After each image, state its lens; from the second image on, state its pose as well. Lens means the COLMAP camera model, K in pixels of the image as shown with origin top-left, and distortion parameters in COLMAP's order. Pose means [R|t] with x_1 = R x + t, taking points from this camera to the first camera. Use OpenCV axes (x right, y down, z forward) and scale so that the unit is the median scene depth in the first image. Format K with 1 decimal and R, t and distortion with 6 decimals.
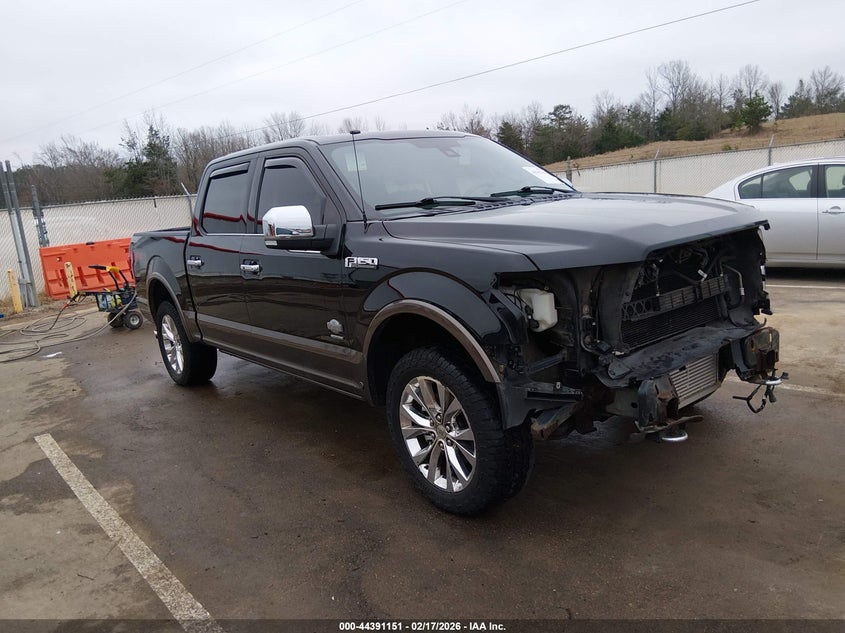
lens RADIAL K [[659.5, 0, 422.5], [0, 659.5, 316.5], [0, 0, 1]] dist [-0.001570, -0.004737]
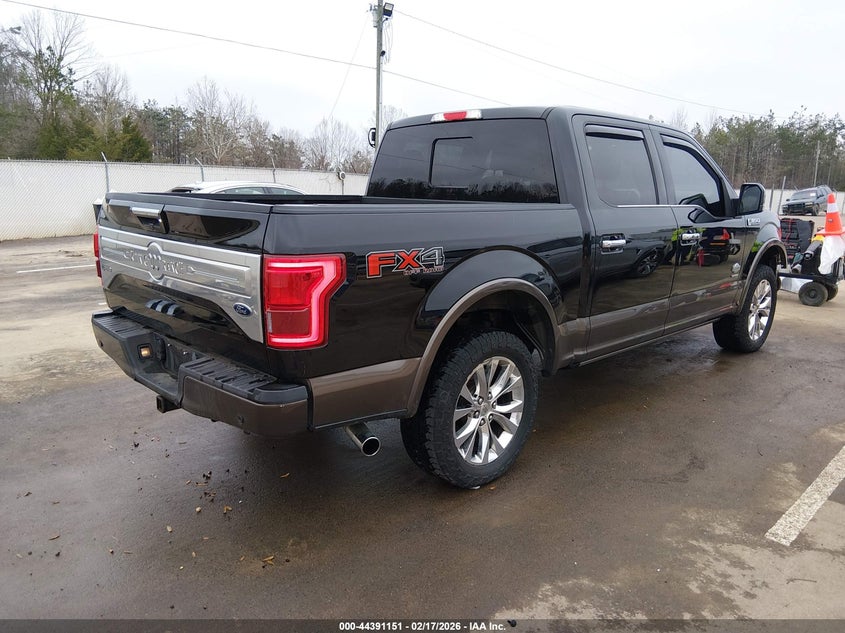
lens RADIAL K [[659.5, 0, 422.5], [0, 659.5, 316.5], [0, 0, 1]] dist [-0.001570, -0.004737]
pose [[-0.131885, -0.091158, 0.987065, -1.117540], [0.170439, 0.978848, 0.113172, -0.129738], [-0.976502, 0.183160, -0.113559, 1.371357]]
